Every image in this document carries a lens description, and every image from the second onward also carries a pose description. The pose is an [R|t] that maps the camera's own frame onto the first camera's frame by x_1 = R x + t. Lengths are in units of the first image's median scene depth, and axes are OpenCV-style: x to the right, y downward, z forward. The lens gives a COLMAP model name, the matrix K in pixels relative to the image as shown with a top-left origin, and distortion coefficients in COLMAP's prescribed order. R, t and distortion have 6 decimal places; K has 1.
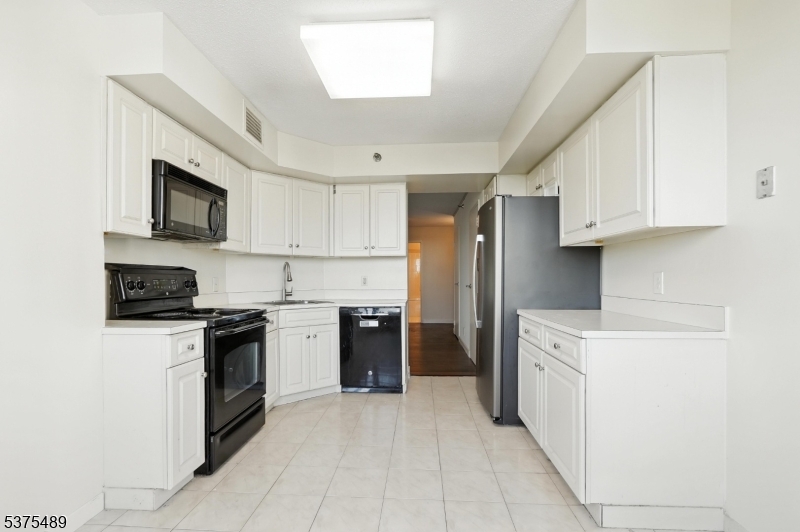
lens RADIAL K [[378.9, 0, 397.9], [0, 378.9, 280.7], [0, 0, 1]] dist [0.002370, 0.000594]
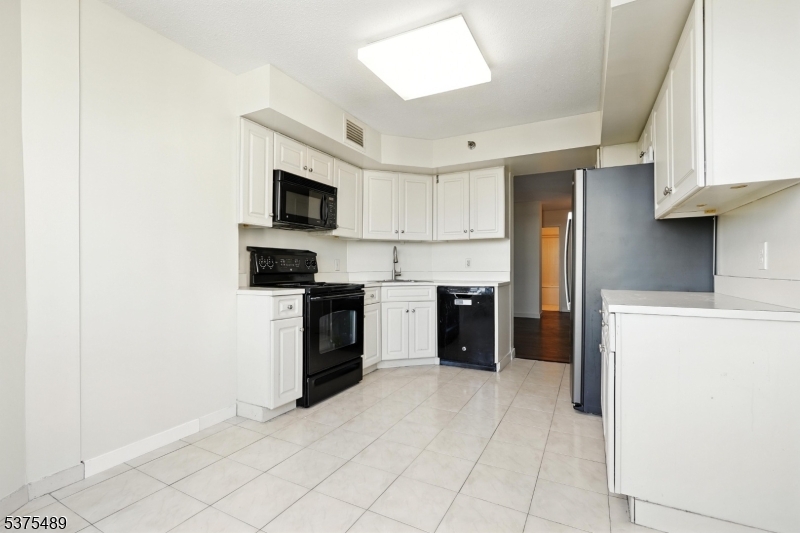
lens RADIAL K [[368.0, 0, 400.0], [0, 368.0, 266.5], [0, 0, 1]] dist [0.001053, 0.000499]
pose [[0.914405, -0.000019, -0.404800, 0.229869], [-0.003452, 0.999963, -0.007845, 0.028000], [0.404785, 0.008571, 0.914372, -0.020412]]
